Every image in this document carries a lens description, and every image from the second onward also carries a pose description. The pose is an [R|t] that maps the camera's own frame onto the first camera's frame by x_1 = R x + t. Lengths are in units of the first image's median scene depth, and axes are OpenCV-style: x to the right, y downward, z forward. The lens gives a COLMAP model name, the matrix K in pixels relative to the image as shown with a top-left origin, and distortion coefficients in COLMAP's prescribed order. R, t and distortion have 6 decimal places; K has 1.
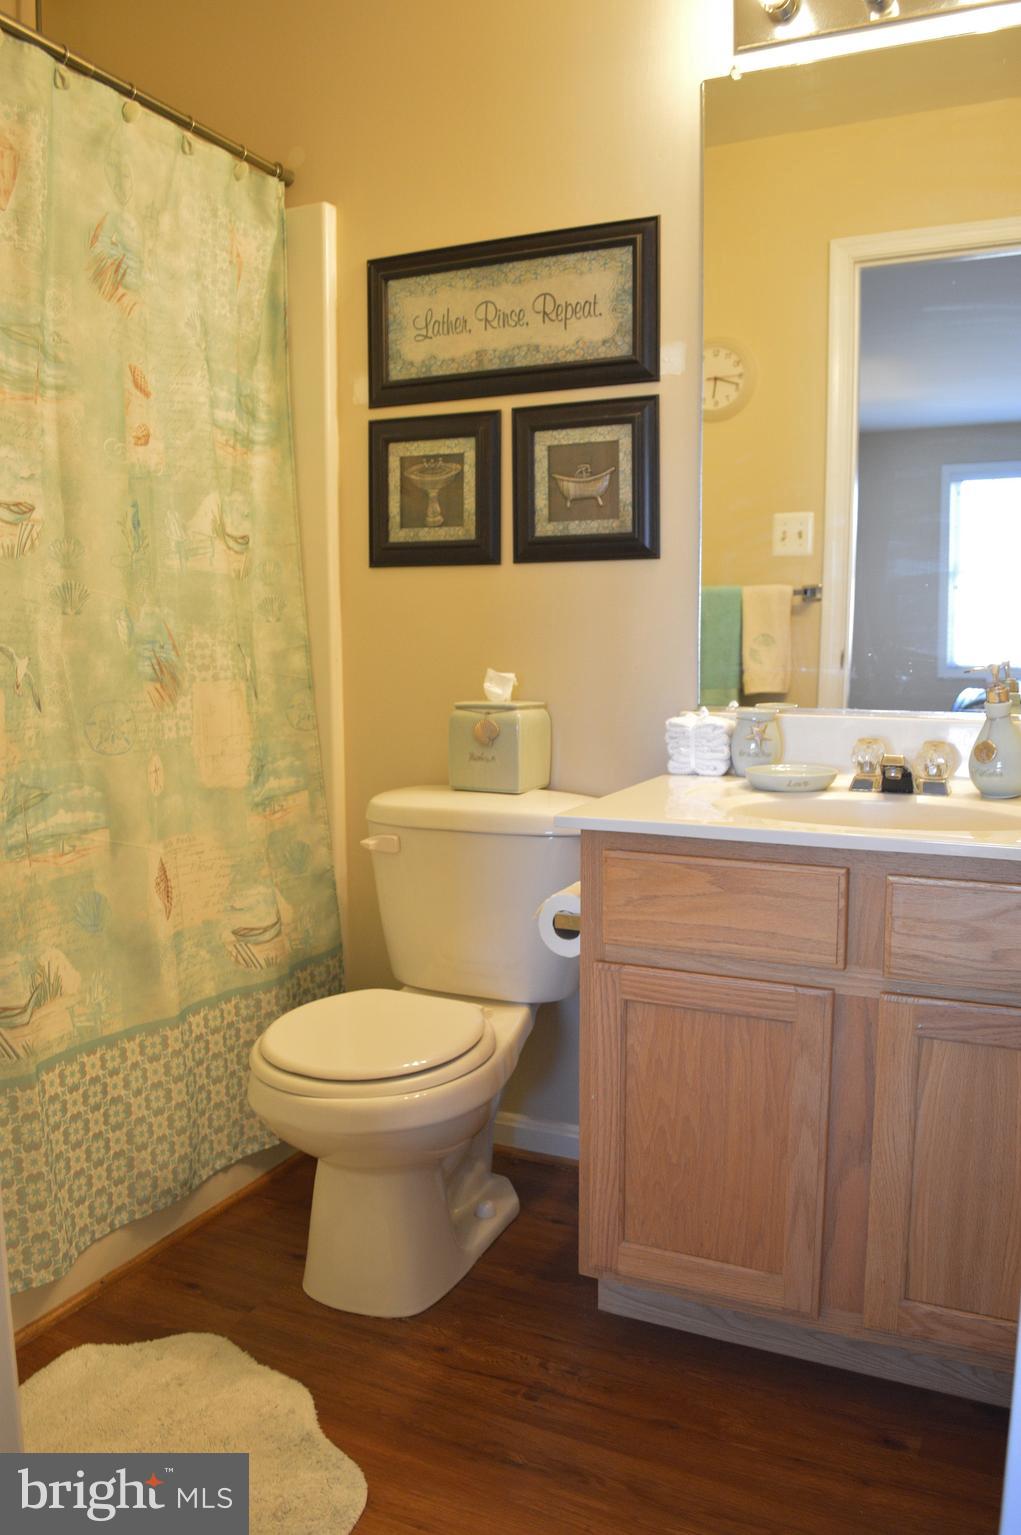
lens RADIAL K [[1225.3, 0, 515.8], [0, 1225.3, 778.3], [0, 0, 1]] dist [-0.087573, 0.017487]
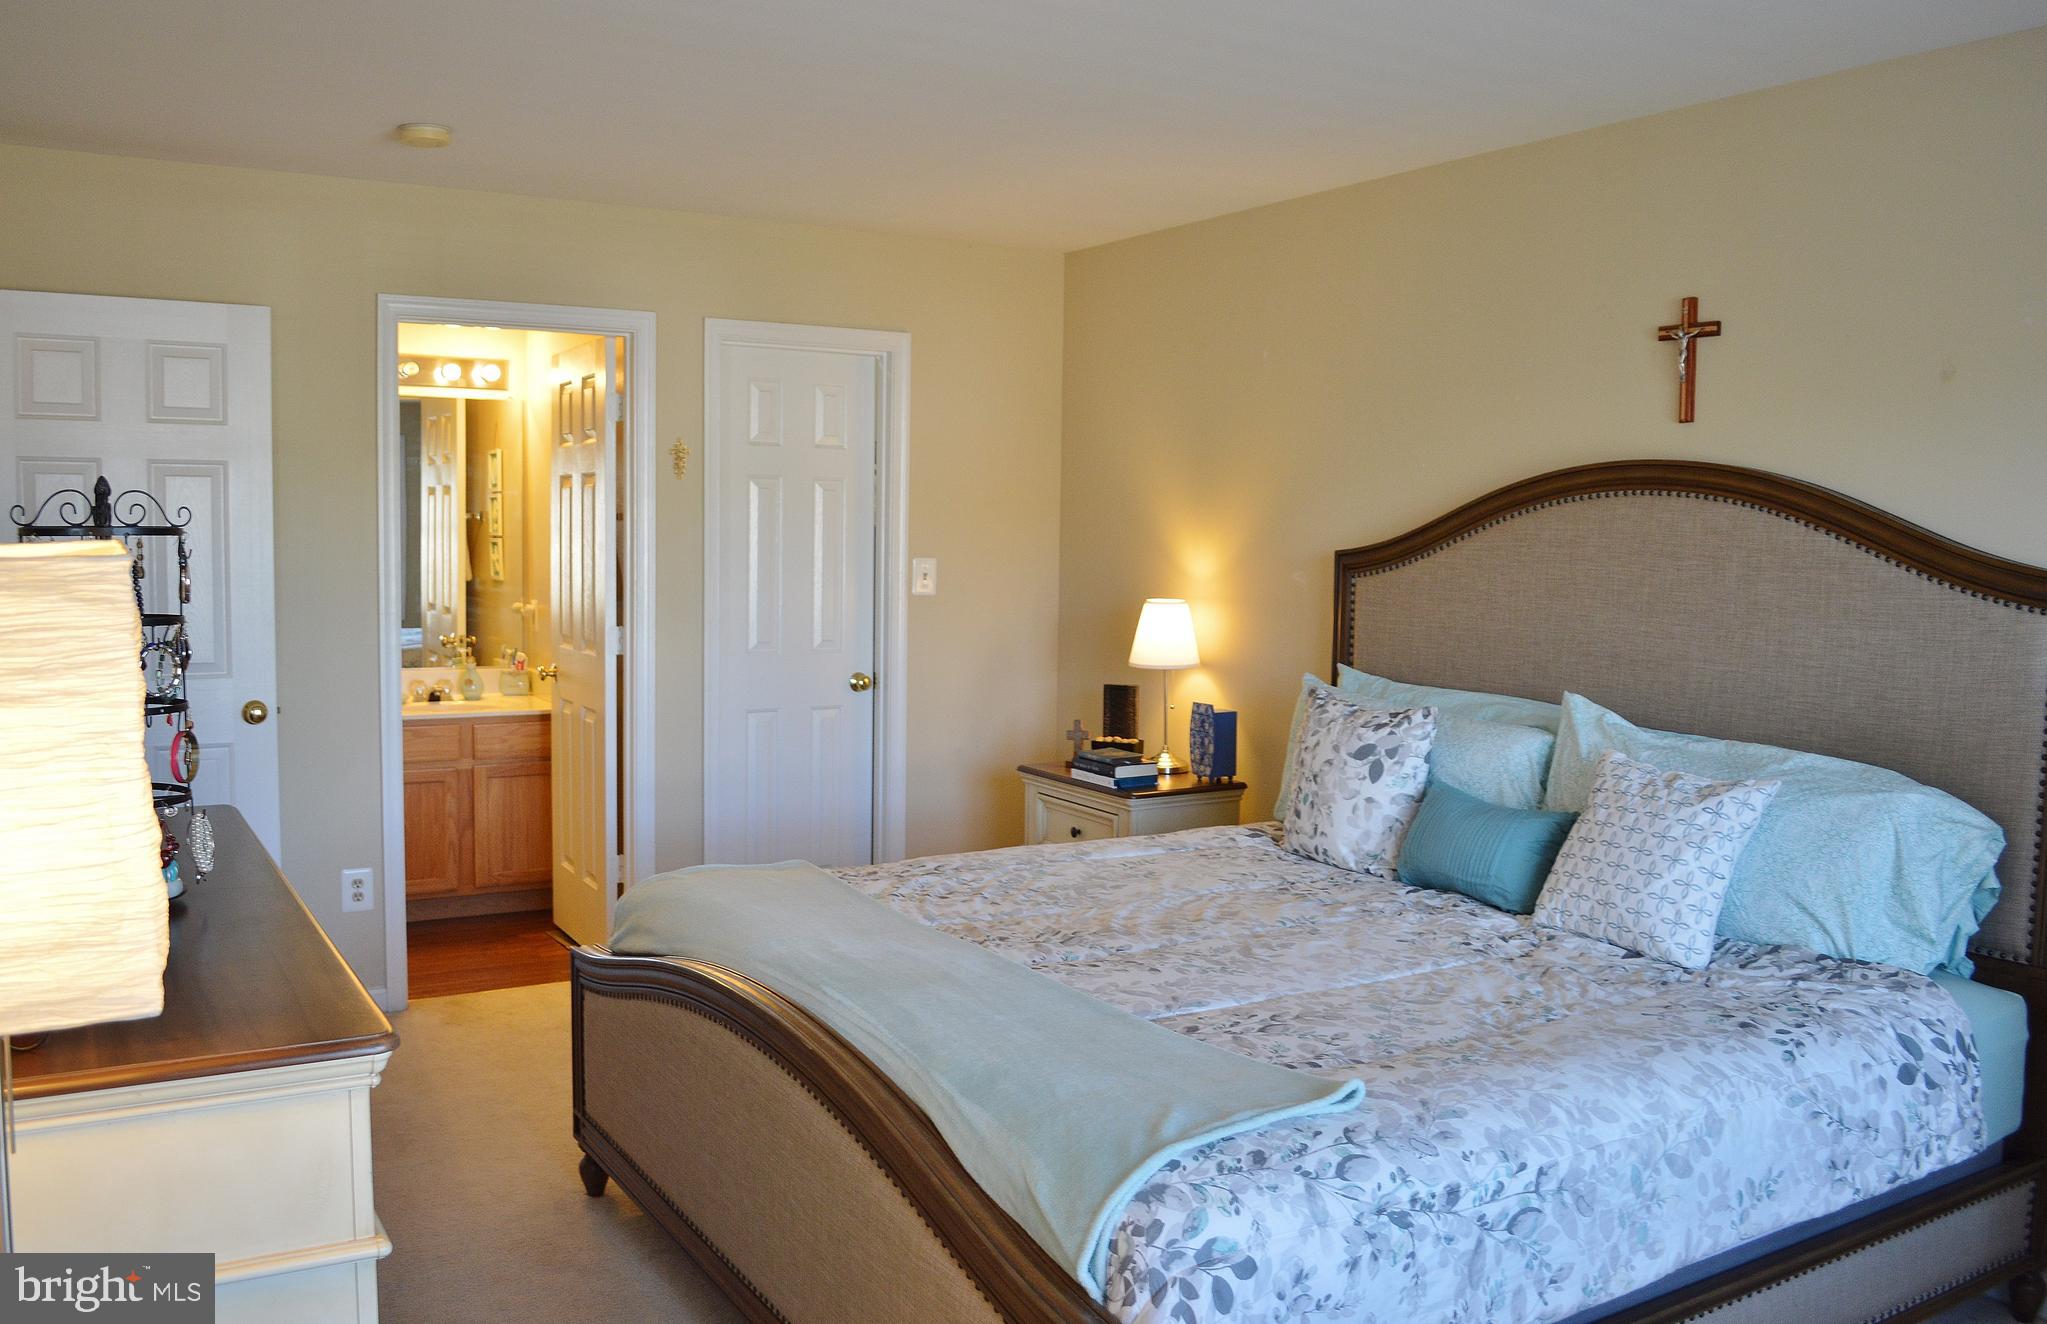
lens RADIAL K [[1666.0, 0, 1020.8], [0, 1666.0, 662.7], [0, 0, 1]] dist [-0.089252, 0.022479]
pose [[0.558556, -0.056362, 0.827550, -1.619841], [0.084514, 0.996364, 0.010816, -0.001638], [-0.825150, 0.063898, 0.561288, -1.687735]]
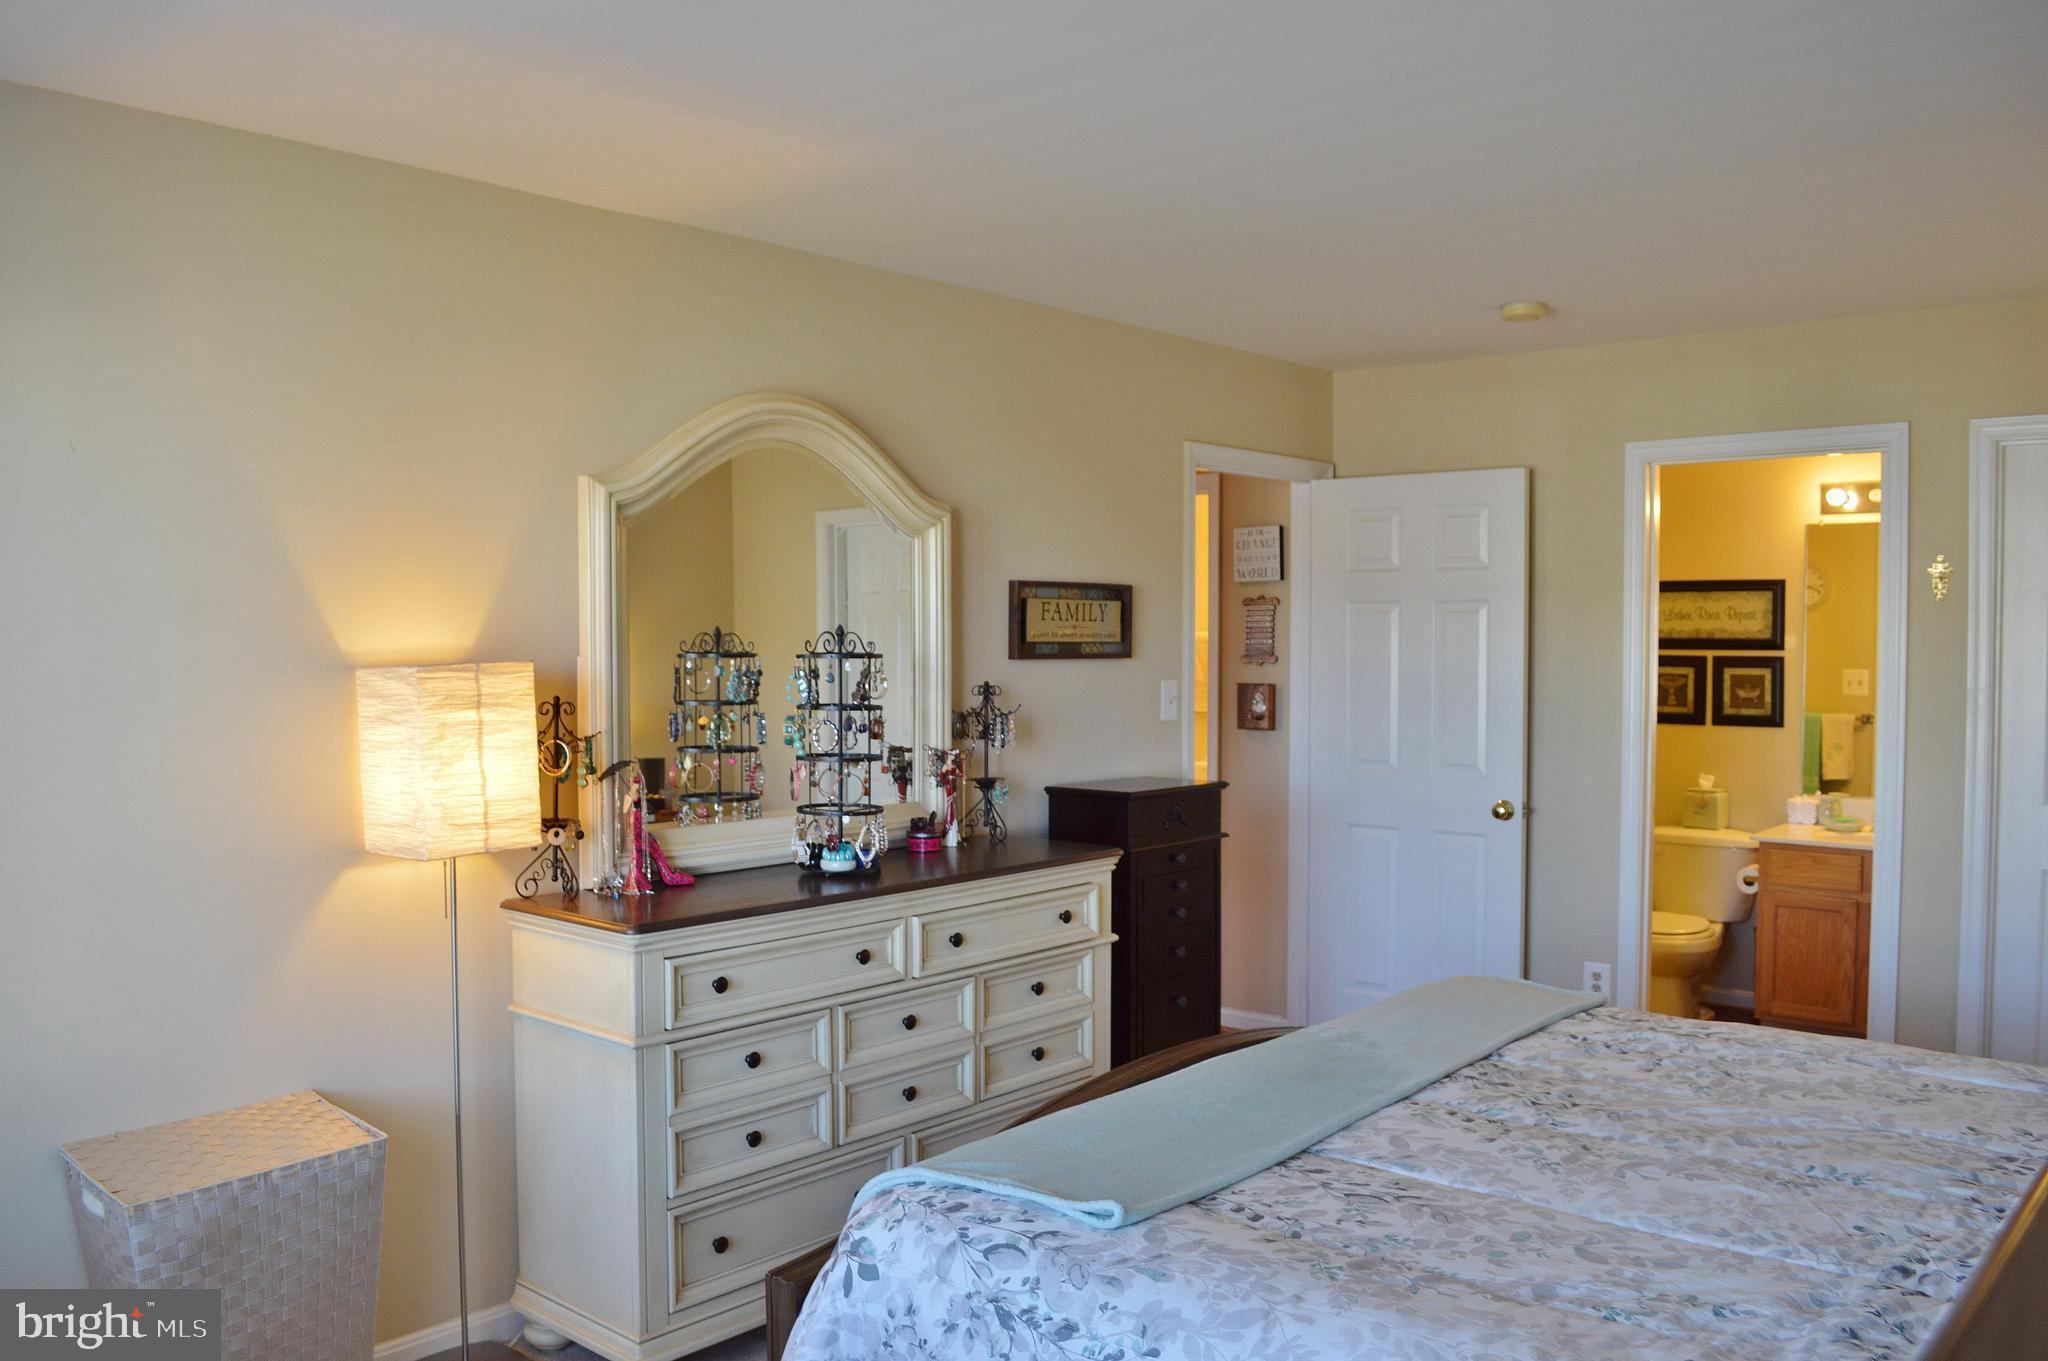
lens RADIAL K [[1634.8, 0, 1008.0], [0, 1634.8, 677.7], [0, 0, 1]] dist [-0.087573, 0.017487]
pose [[0.959157, 0.014302, -0.282512, -0.430849], [-0.041486, 0.995034, -0.090475, 0.056832], [0.279816, 0.098500, 0.954987, -2.285597]]
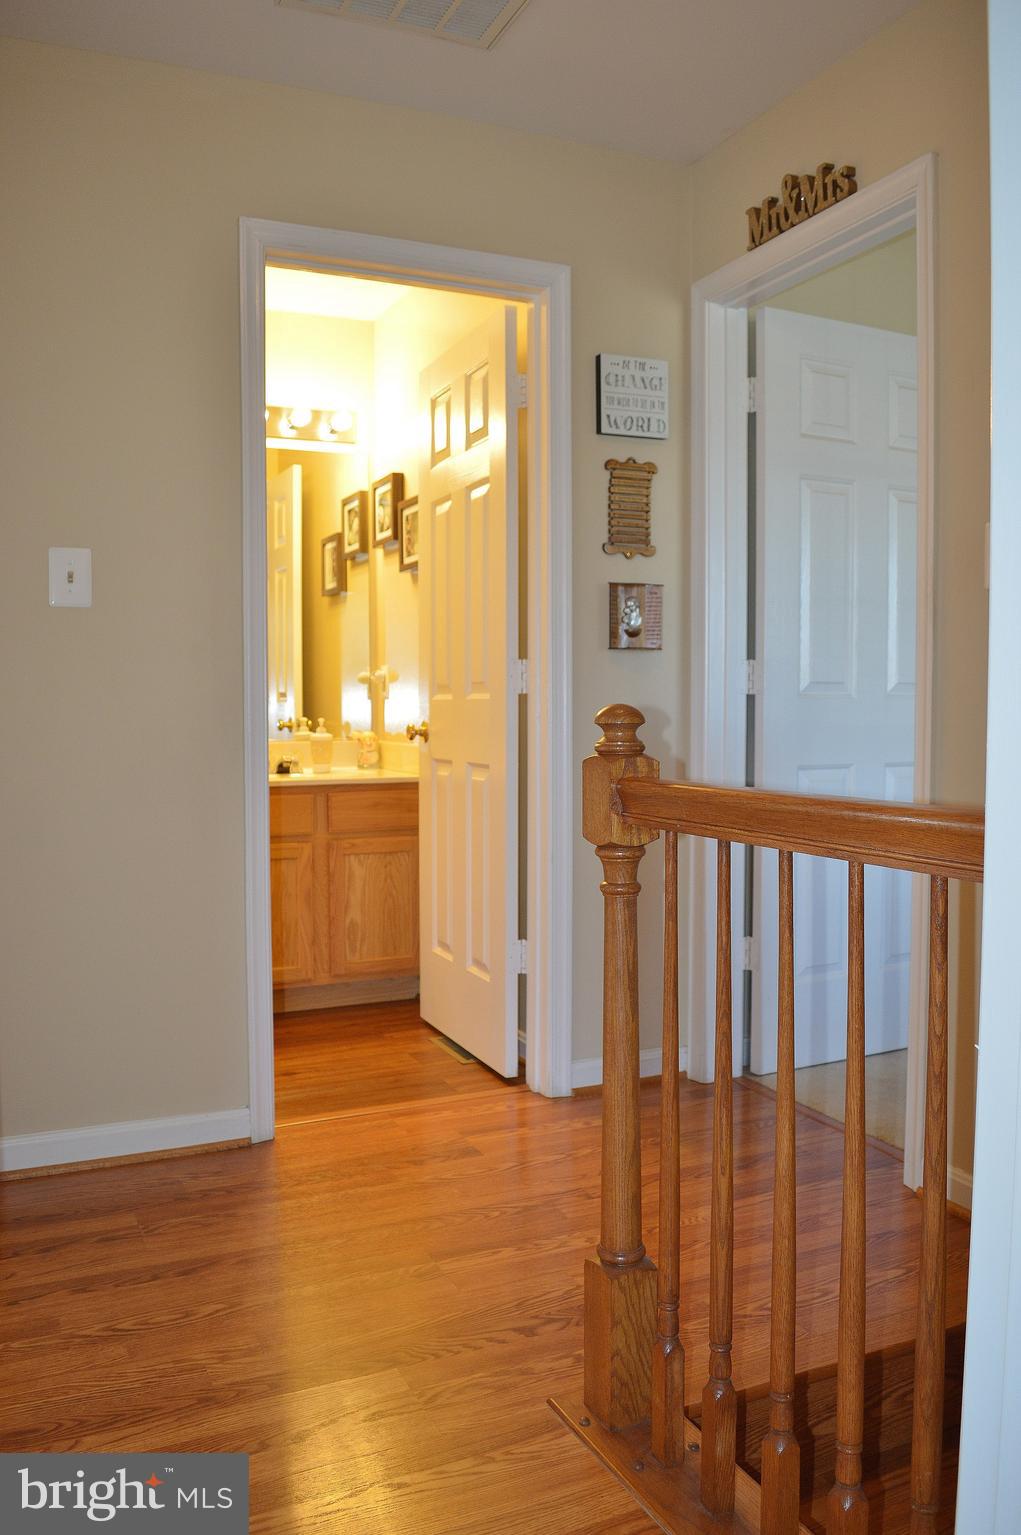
lens RADIAL K [[1225.3, 0, 510.2], [0, 1225.3, 767.1], [0, 0, 1]] dist [-0.087573, 0.017487]
pose [[0.657098, -0.040339, 0.752725, -1.310494], [0.089723, 0.995654, -0.024966, 0.046016], [-0.748446, 0.083942, 0.657862, -1.195064]]
